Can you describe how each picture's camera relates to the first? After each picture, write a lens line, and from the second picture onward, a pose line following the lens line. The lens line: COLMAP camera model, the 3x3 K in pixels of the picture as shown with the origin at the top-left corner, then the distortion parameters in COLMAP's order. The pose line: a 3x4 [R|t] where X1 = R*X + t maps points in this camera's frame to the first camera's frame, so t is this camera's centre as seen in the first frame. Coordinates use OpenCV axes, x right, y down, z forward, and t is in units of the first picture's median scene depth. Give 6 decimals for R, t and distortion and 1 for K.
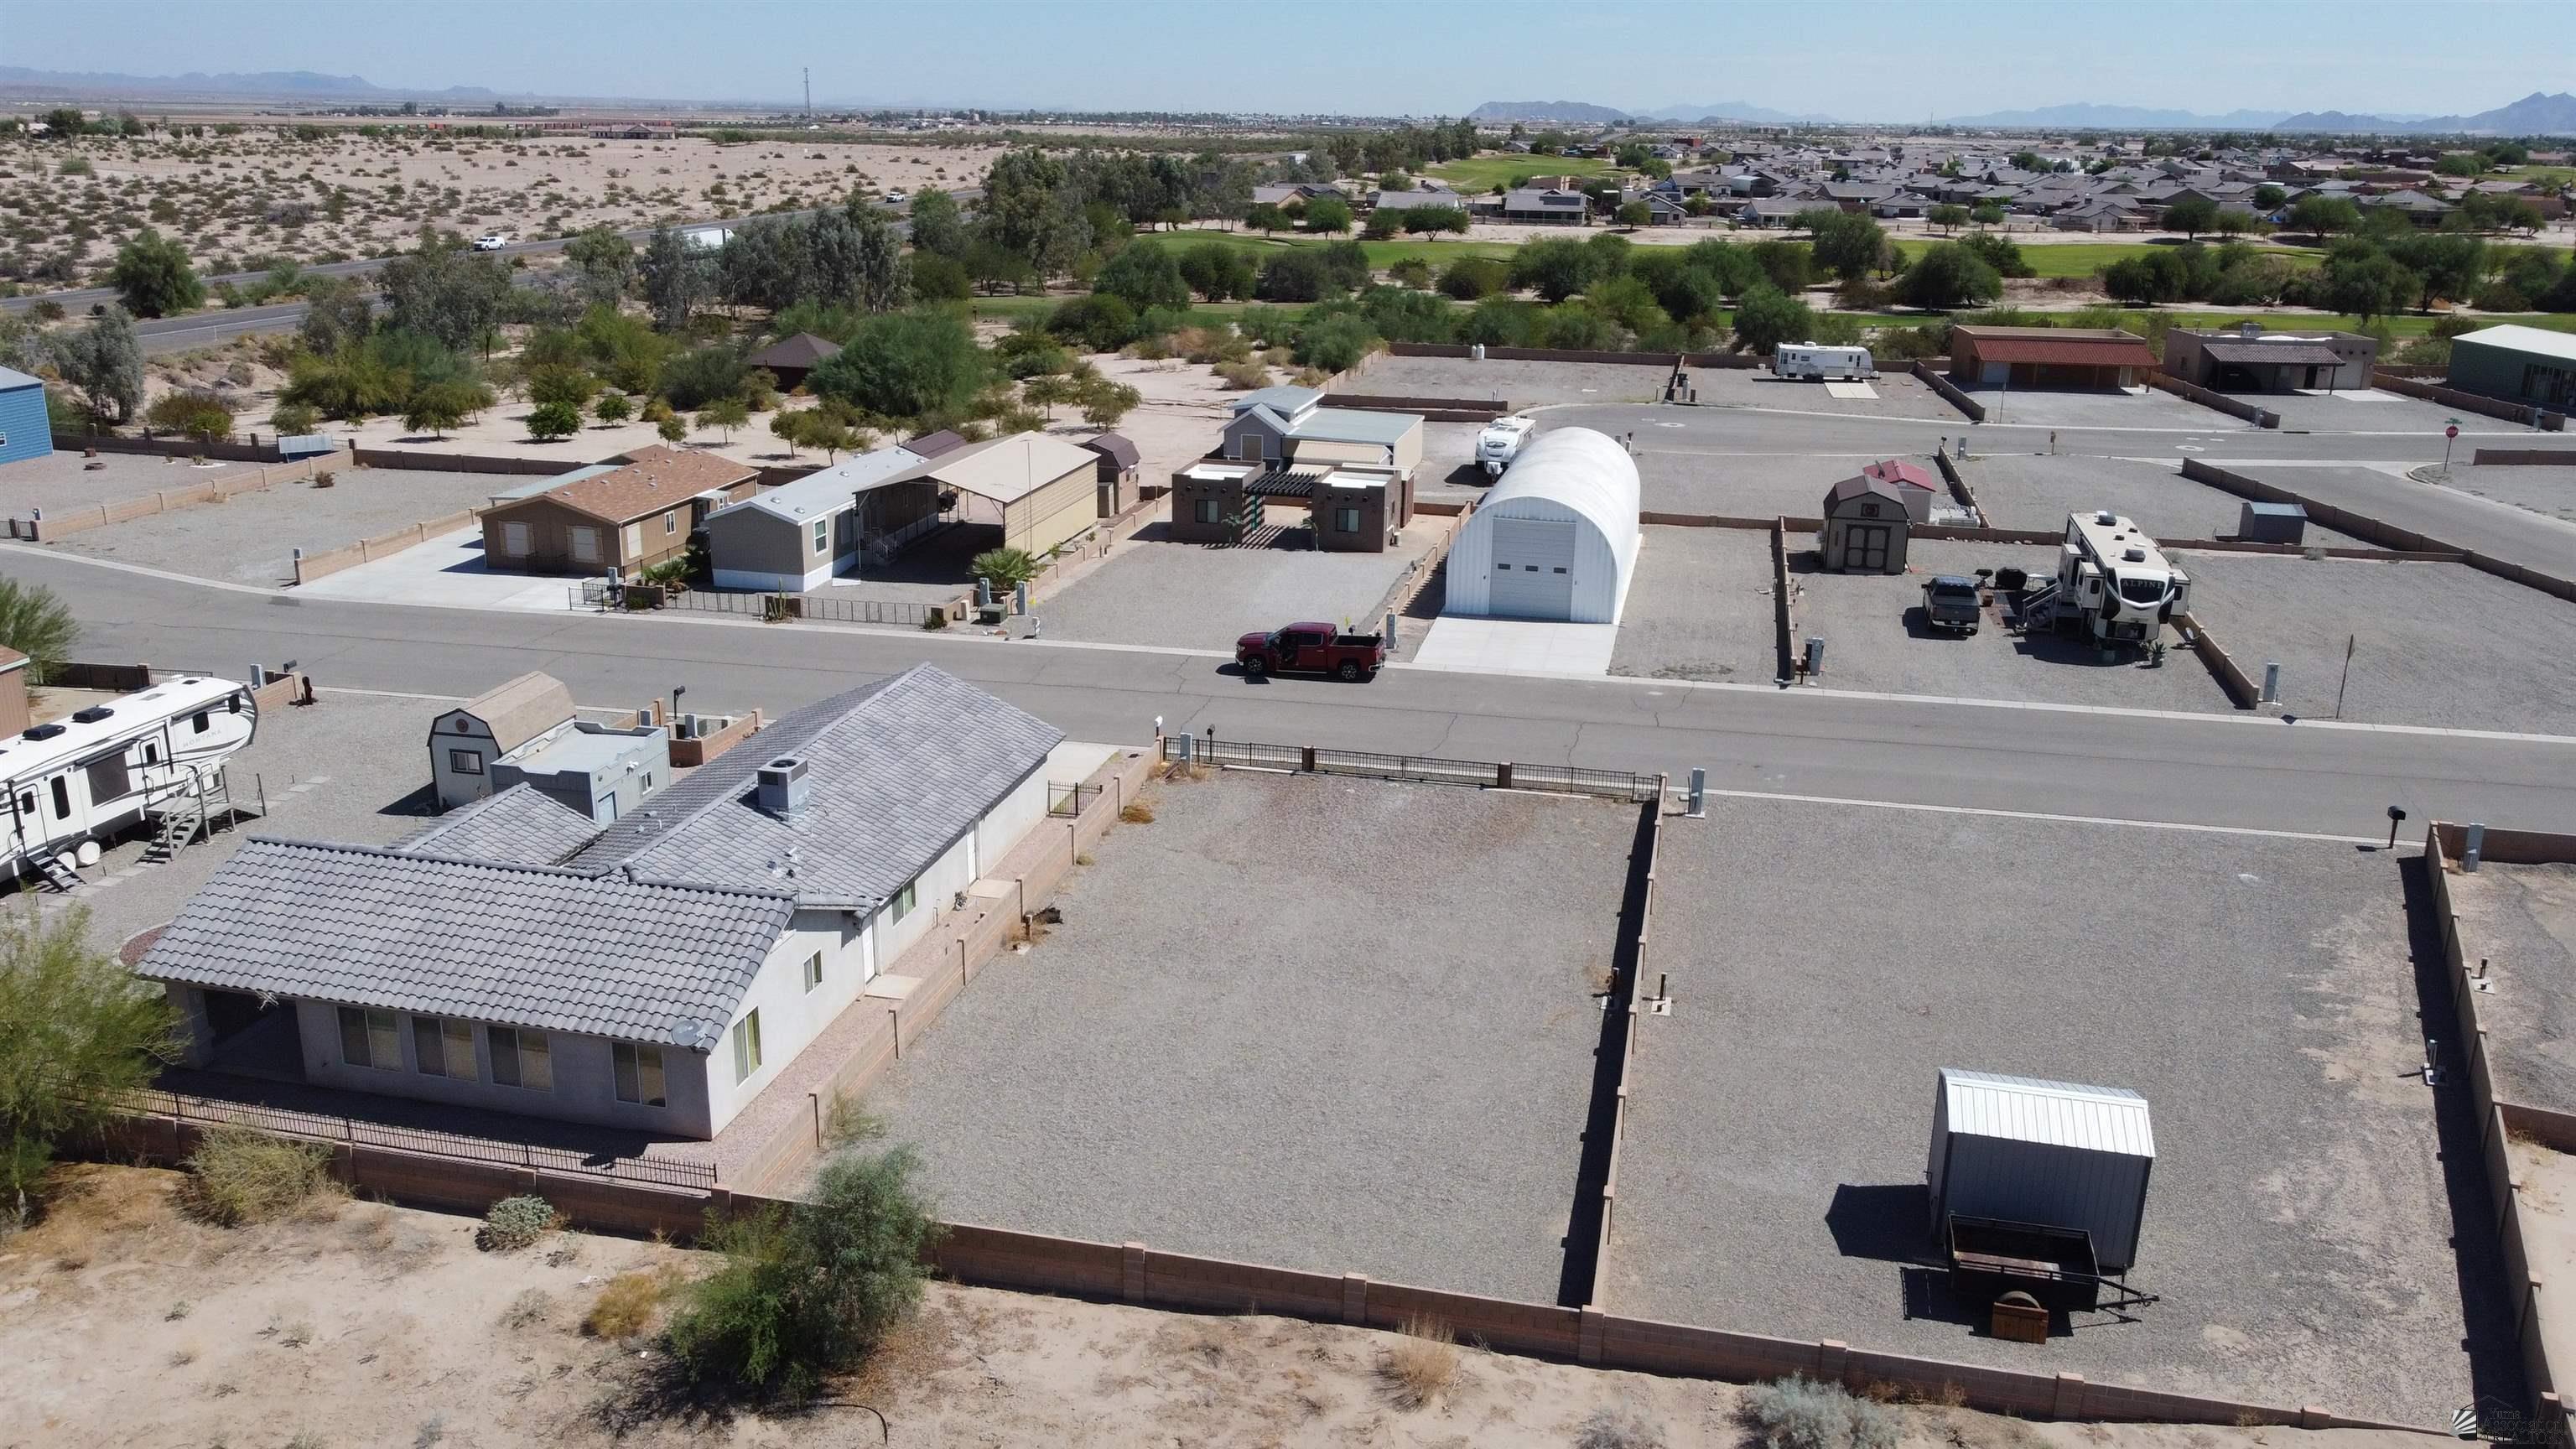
lens RADIAL K [[1966.2, 0, 1285.1], [0, 1966.2, 721.4], [0, 0, 1]] dist [-0.005386, -0.002893]
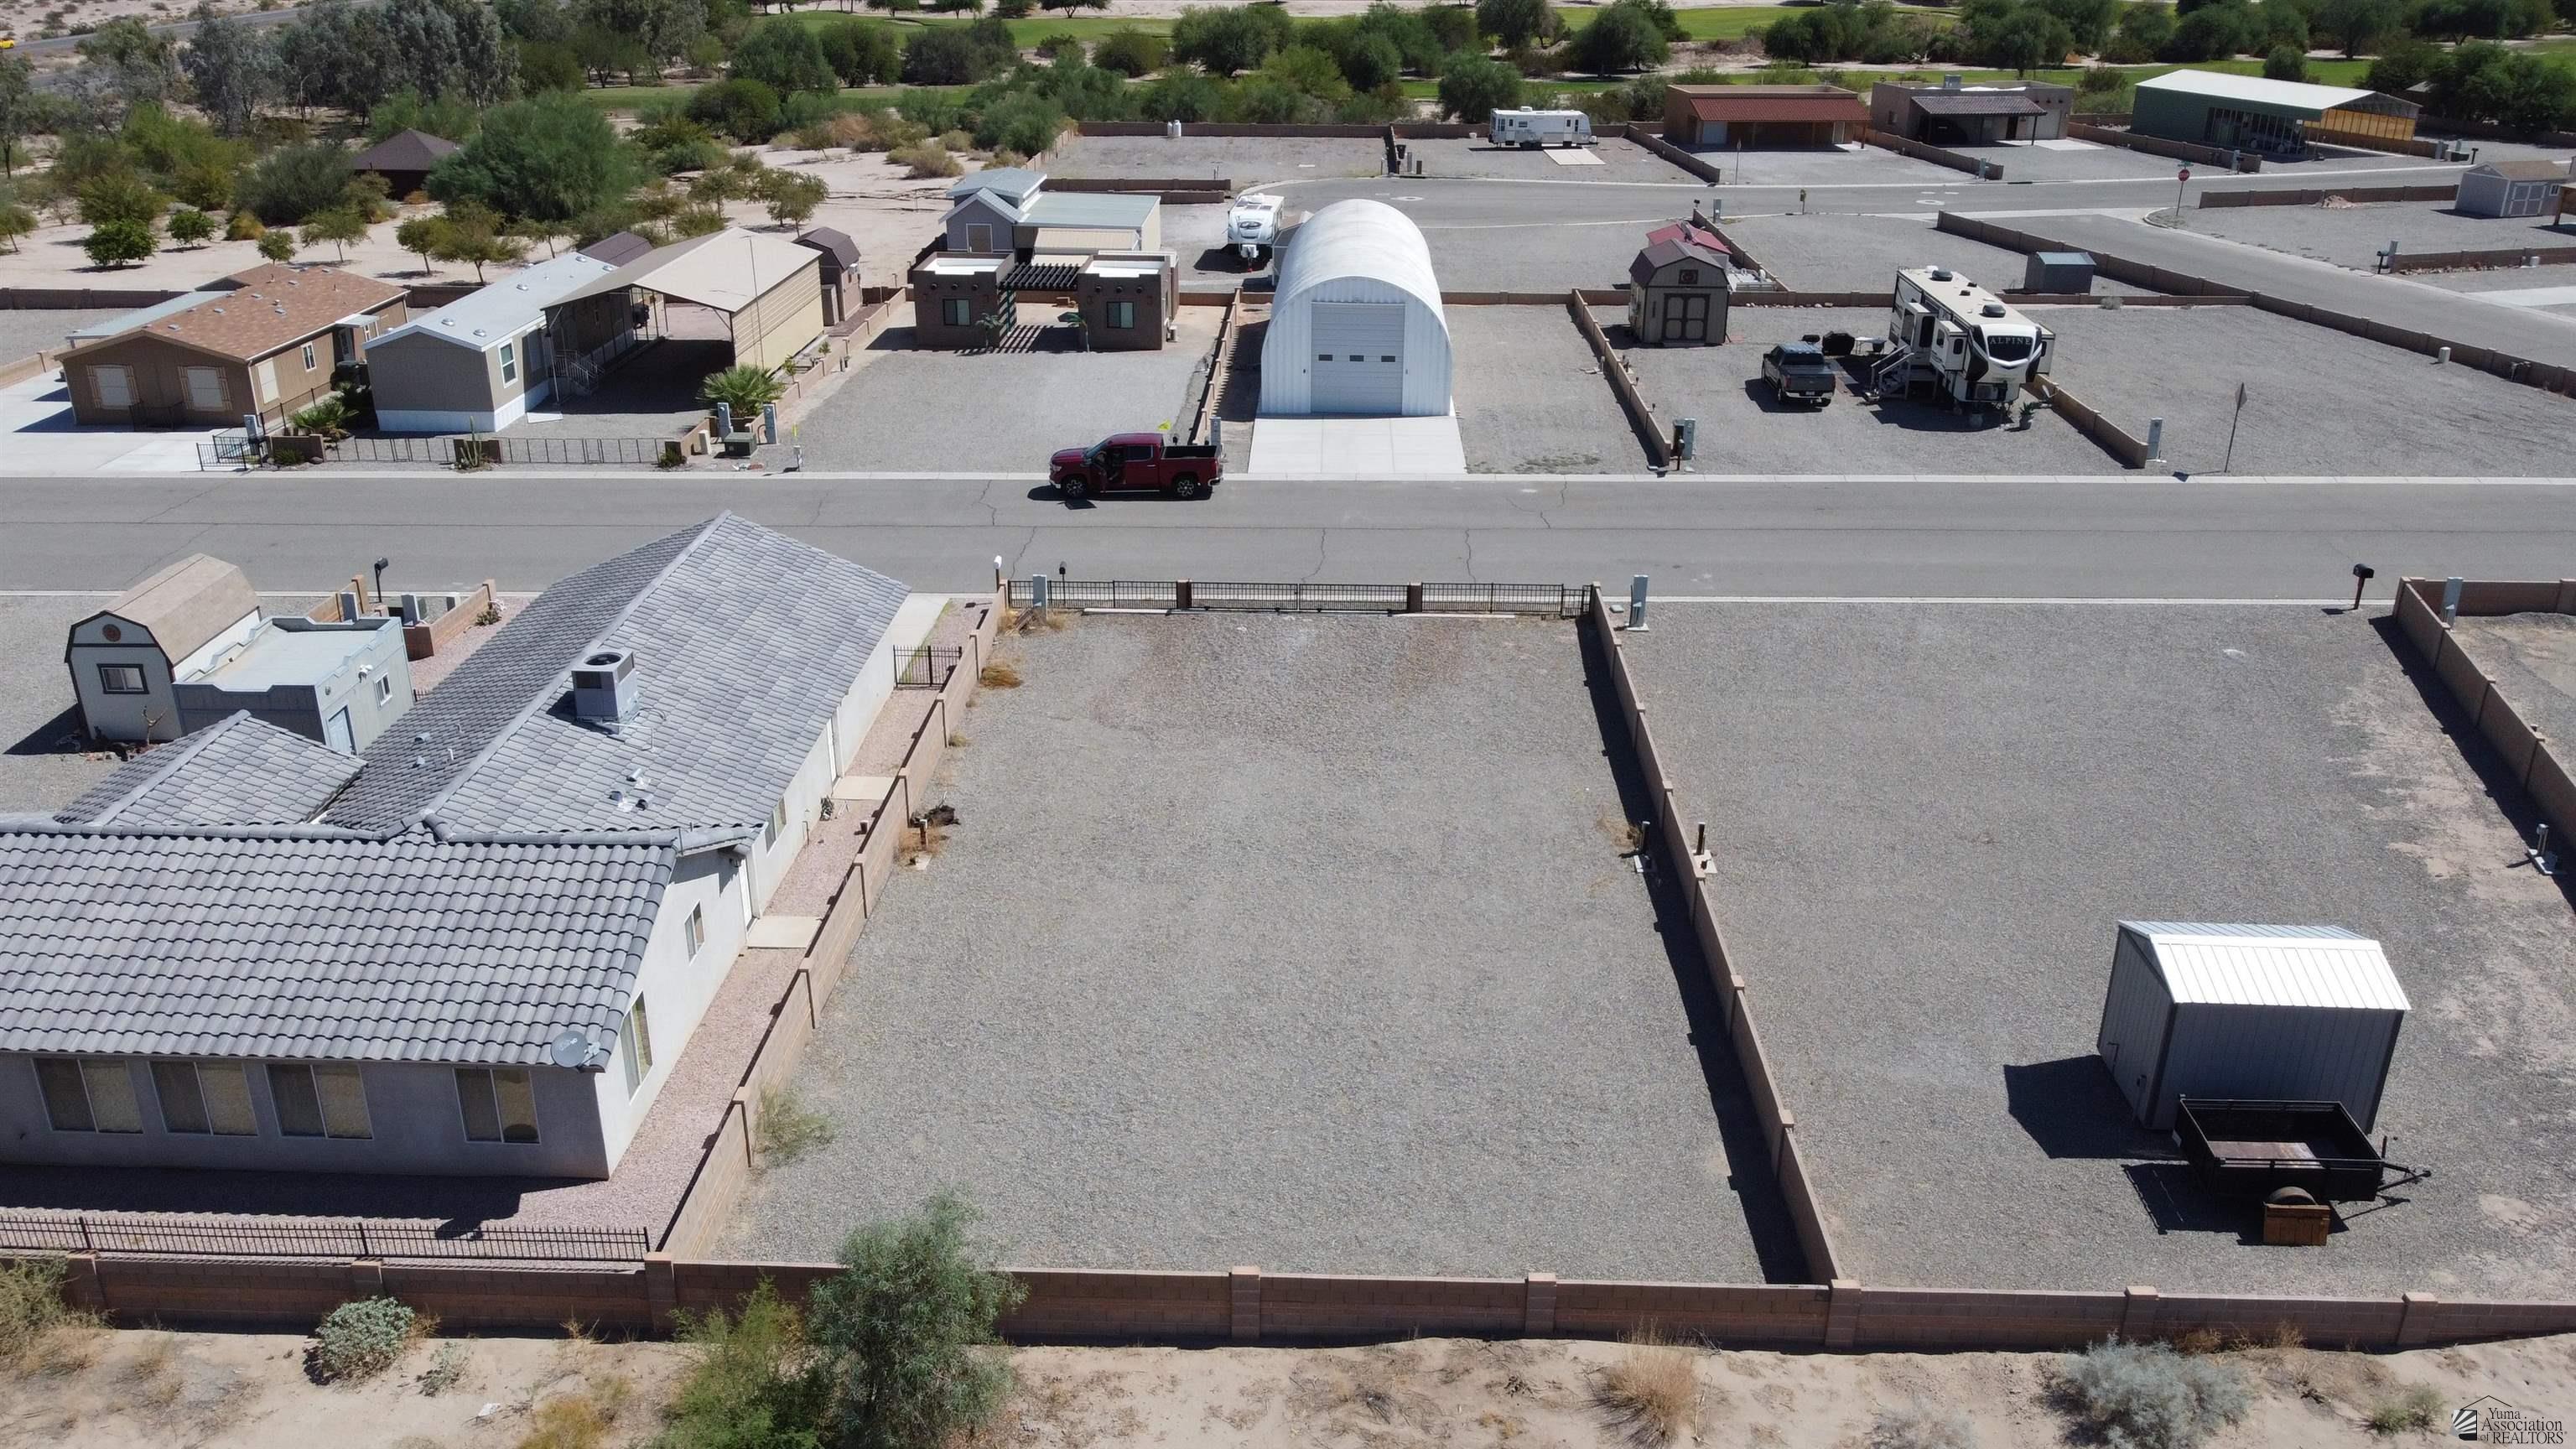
lens RADIAL K [[1966.2, 0, 1288.0], [0, 1966.2, 721.2], [0, 0, 1]] dist [-0.005386, -0.002893]
pose [[0.980934, -0.083510, 0.175482, -0.083826], [0.065565, 0.992235, 0.105692, -0.011619], [-0.182946, -0.092172, 0.978793, 0.128551]]
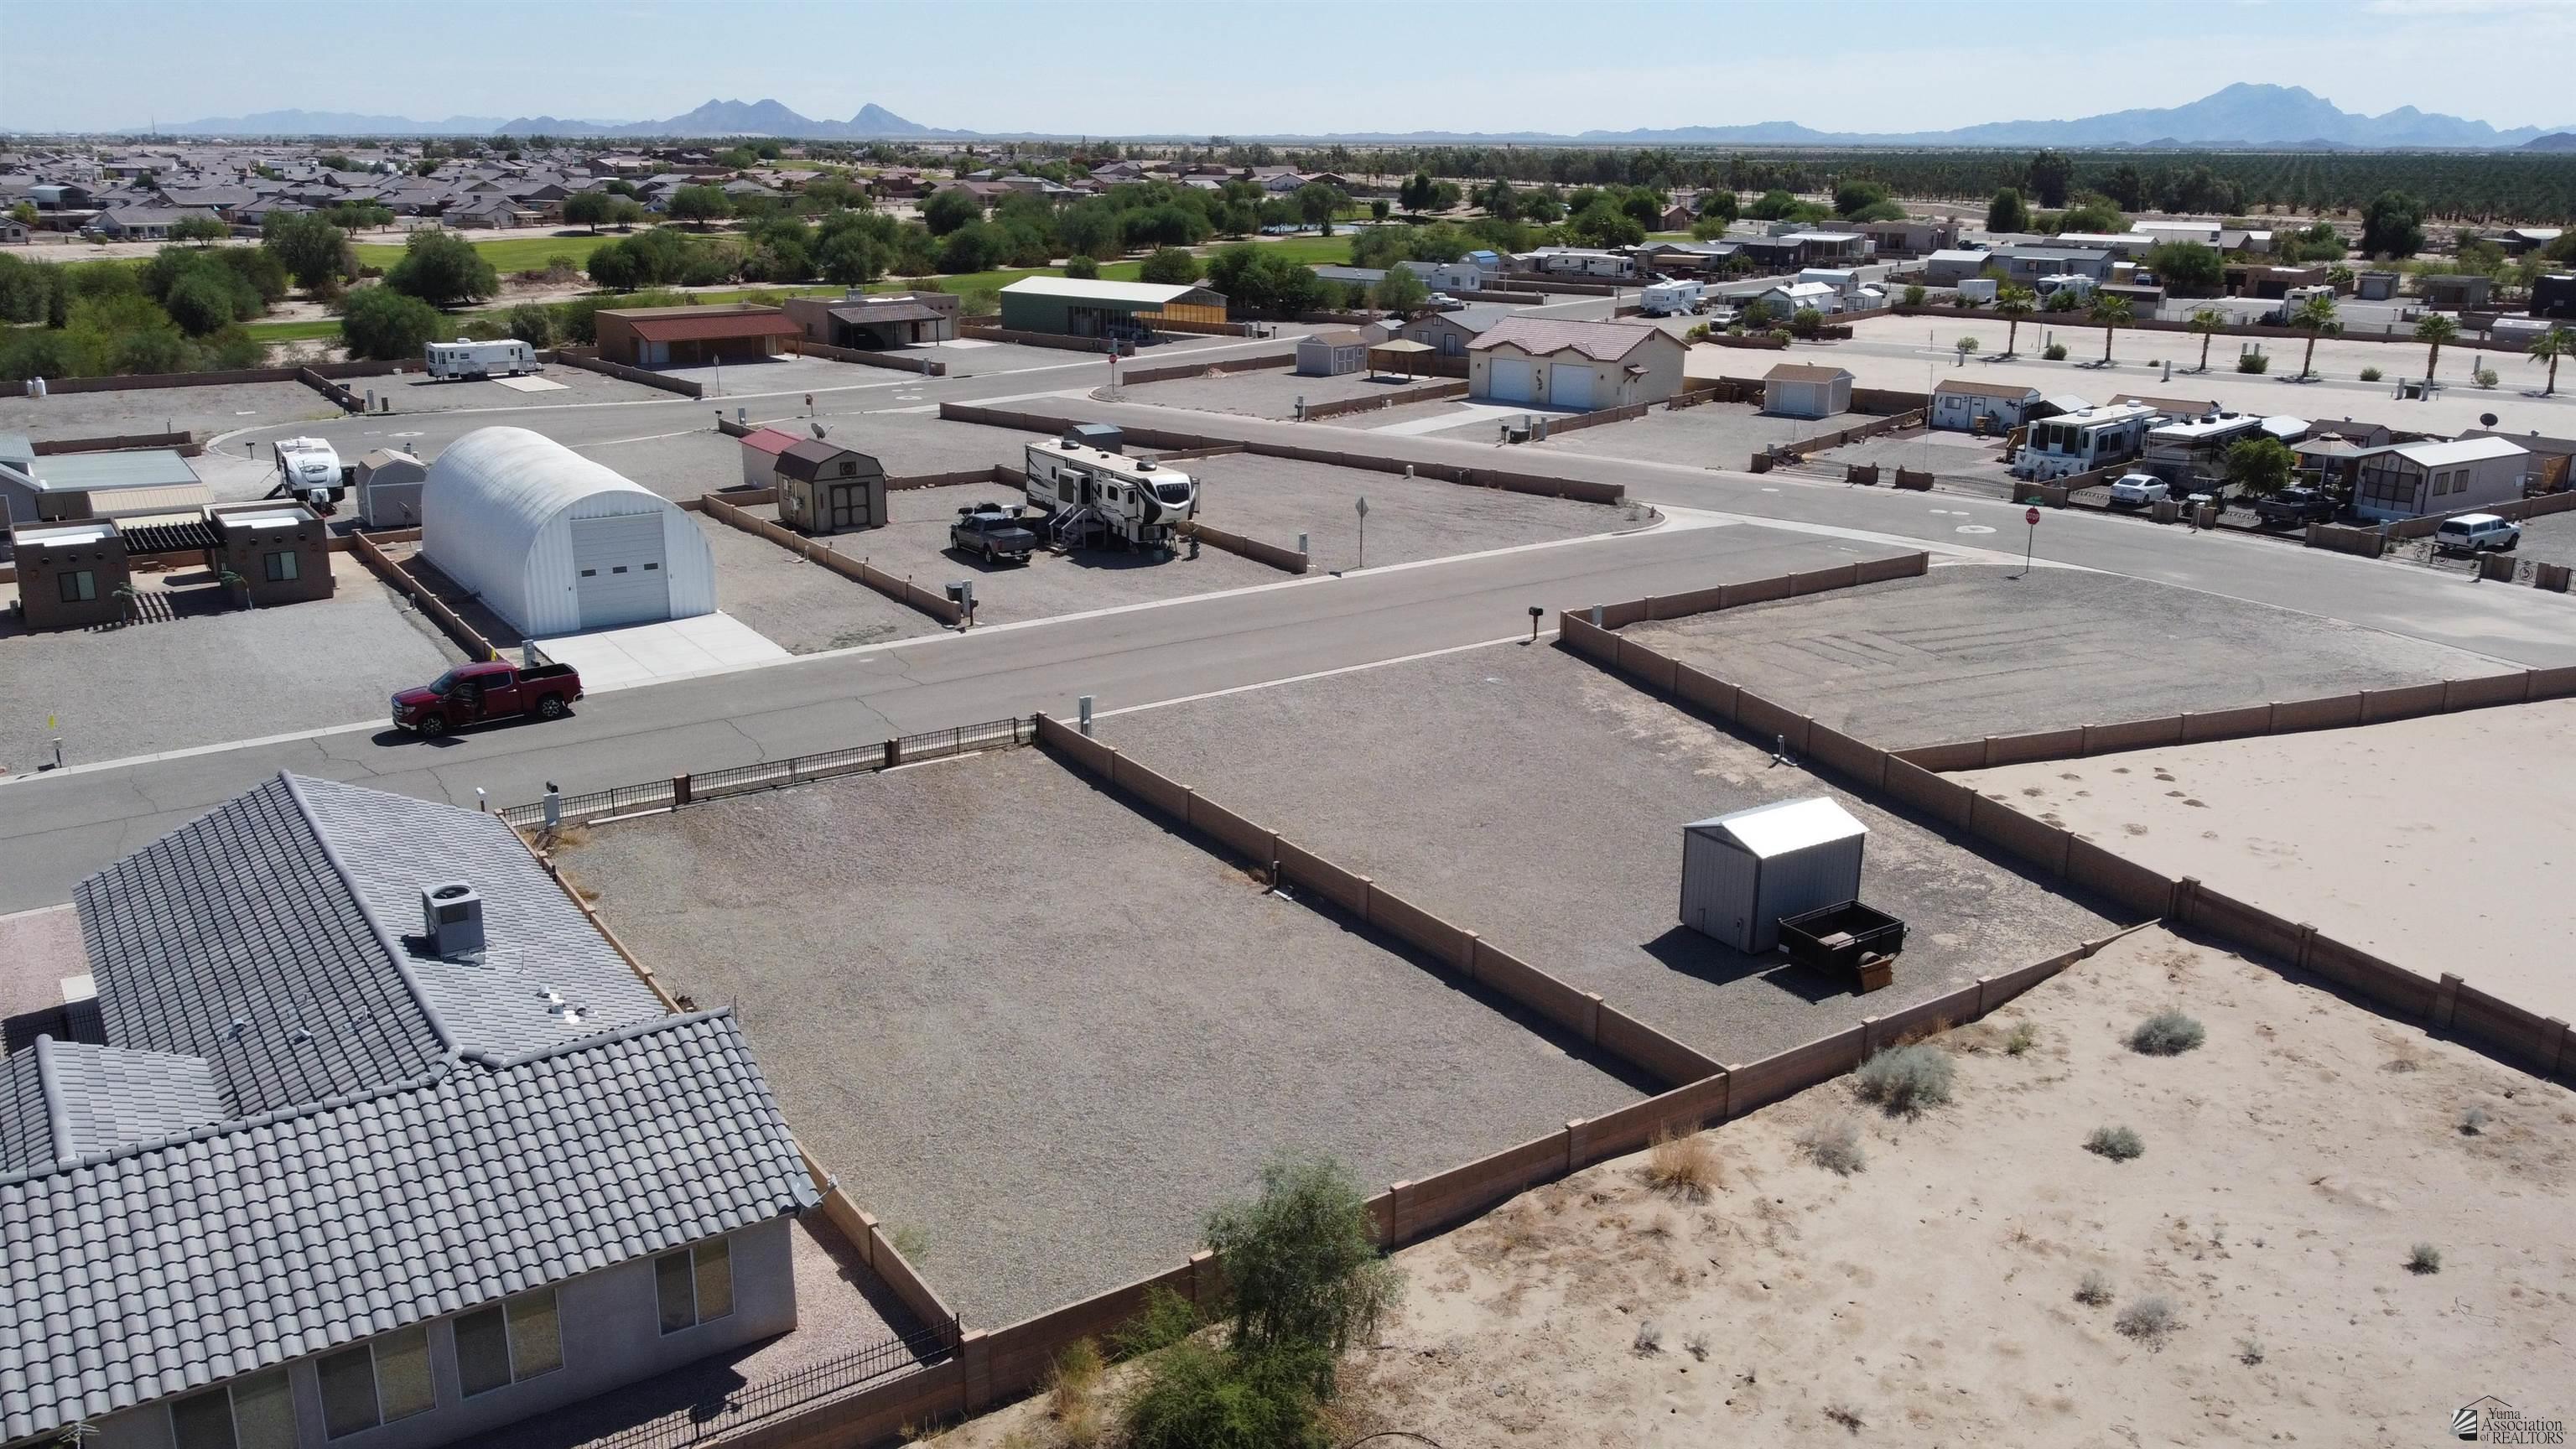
lens RADIAL K [[1966.2, 0, 1291.4], [0, 1966.2, 732.5], [0, 0, 1]] dist [-0.005386, -0.002893]
pose [[0.680071, -0.219926, 0.699382, -0.350493], [0.218421, 0.971406, 0.093076, -0.023691], [-0.699854, 0.089461, 0.708662, 0.159641]]
